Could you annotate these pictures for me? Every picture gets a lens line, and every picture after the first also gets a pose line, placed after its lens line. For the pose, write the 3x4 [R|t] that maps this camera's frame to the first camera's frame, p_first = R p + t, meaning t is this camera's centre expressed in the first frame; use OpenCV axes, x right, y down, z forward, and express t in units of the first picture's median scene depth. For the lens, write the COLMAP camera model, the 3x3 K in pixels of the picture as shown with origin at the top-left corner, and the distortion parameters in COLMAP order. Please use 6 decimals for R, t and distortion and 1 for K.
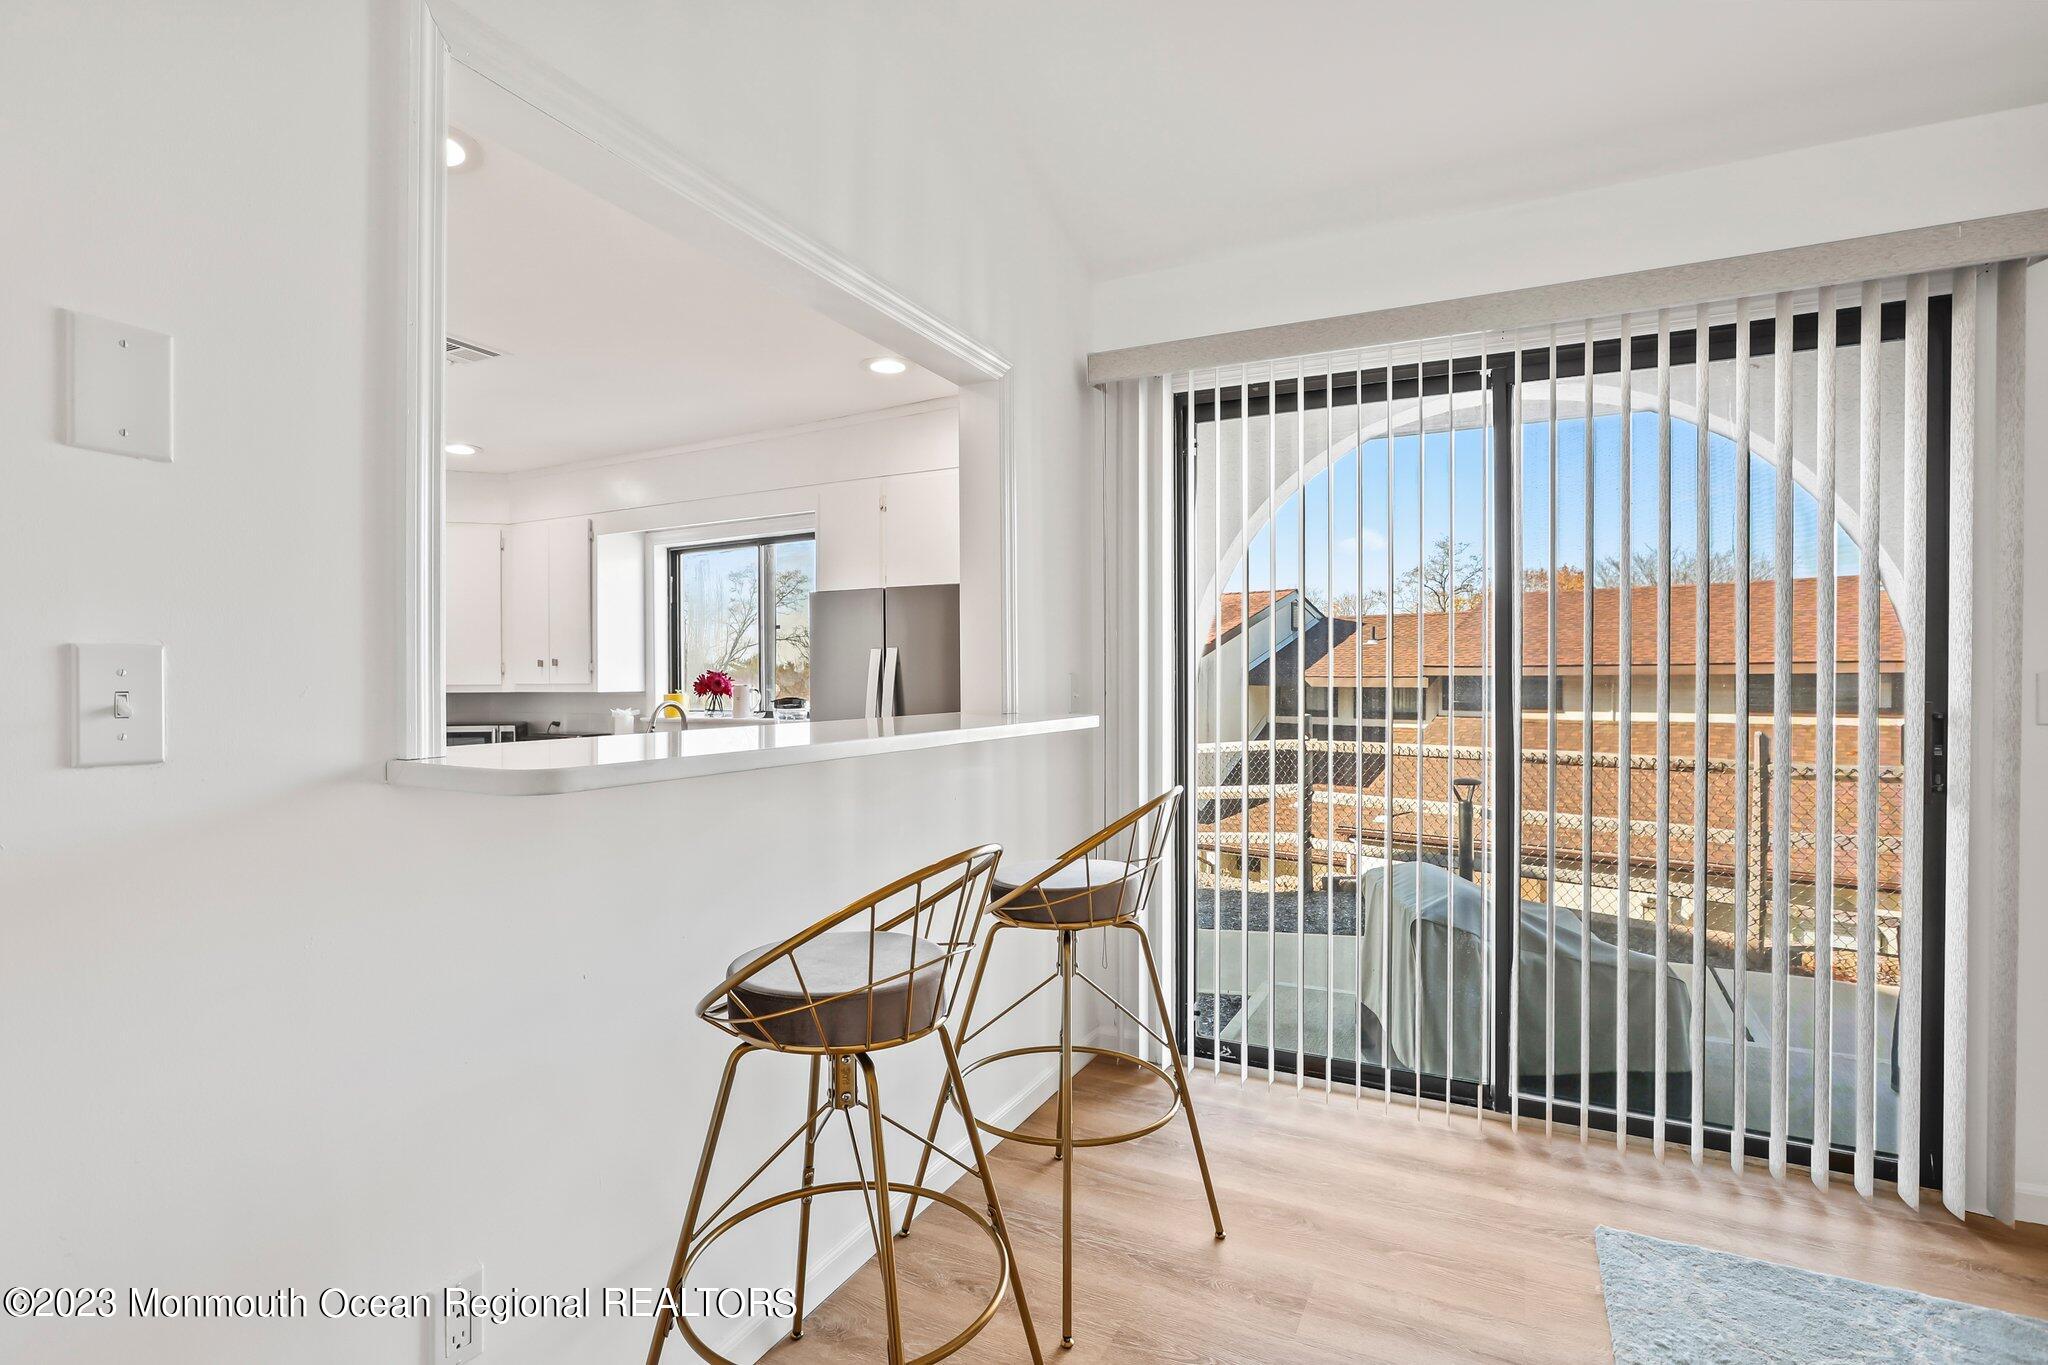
lens RADIAL K [[1074.2, 0, 1024.0], [0, 1074.2, 670.7], [0, 0, 1]] dist [0.022609, 0.000352]
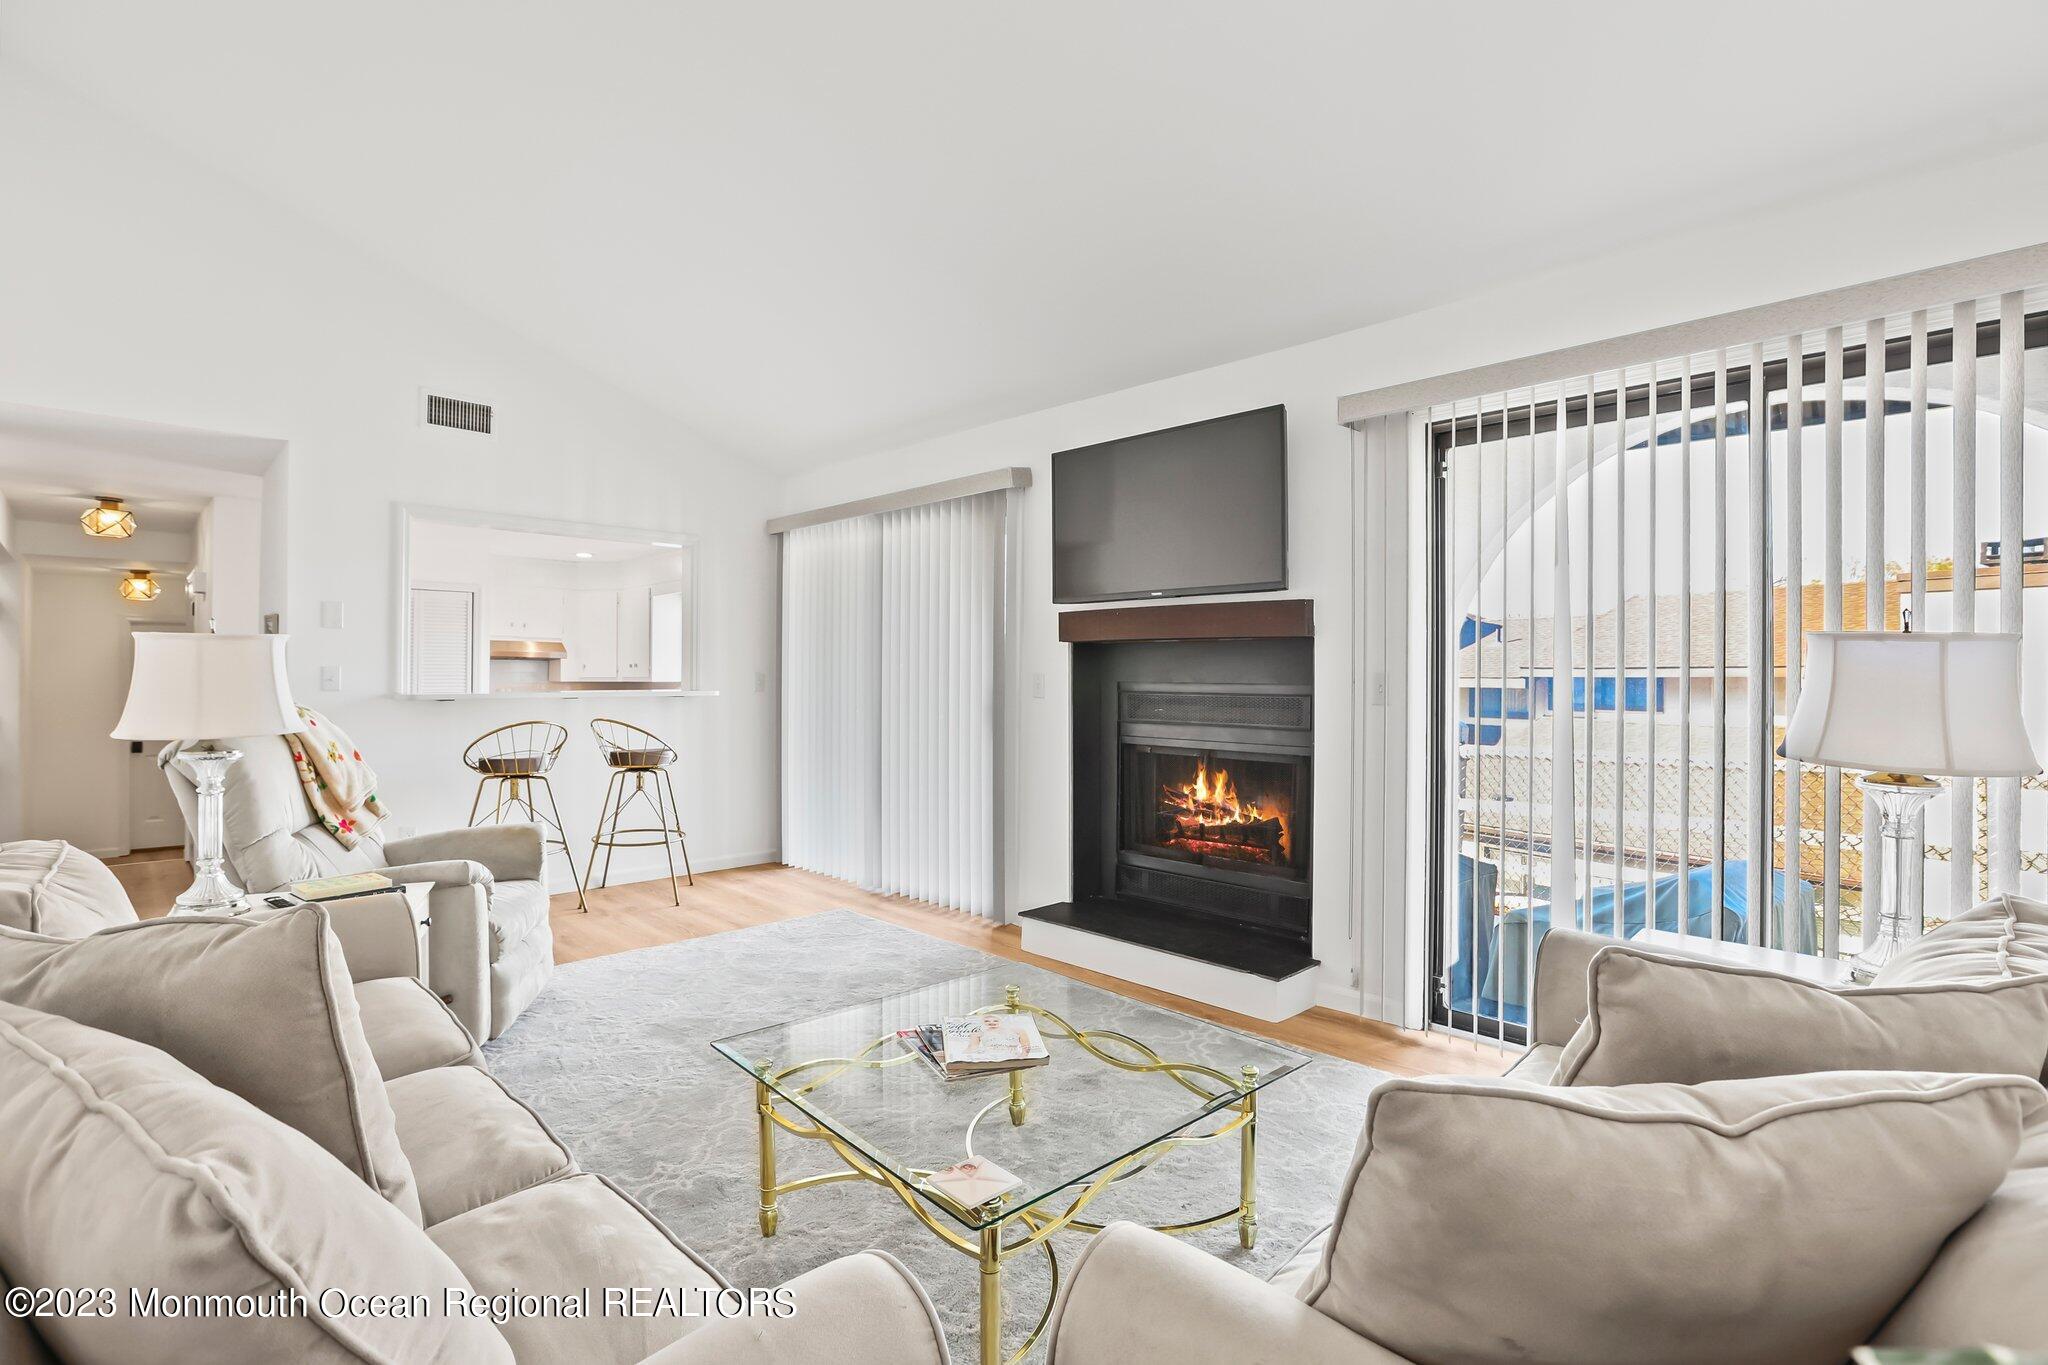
lens RADIAL K [[940.6, 0, 1026.0], [0, 940.6, 683.2], [0, 0, 1]] dist [-0.033826, 0.000404]
pose [[0.943424, 0.003001, -0.331576, 0.125894], [-0.000473, 0.999970, 0.007706, 0.000620], [0.331590, -0.007113, 0.943397, -0.067183]]
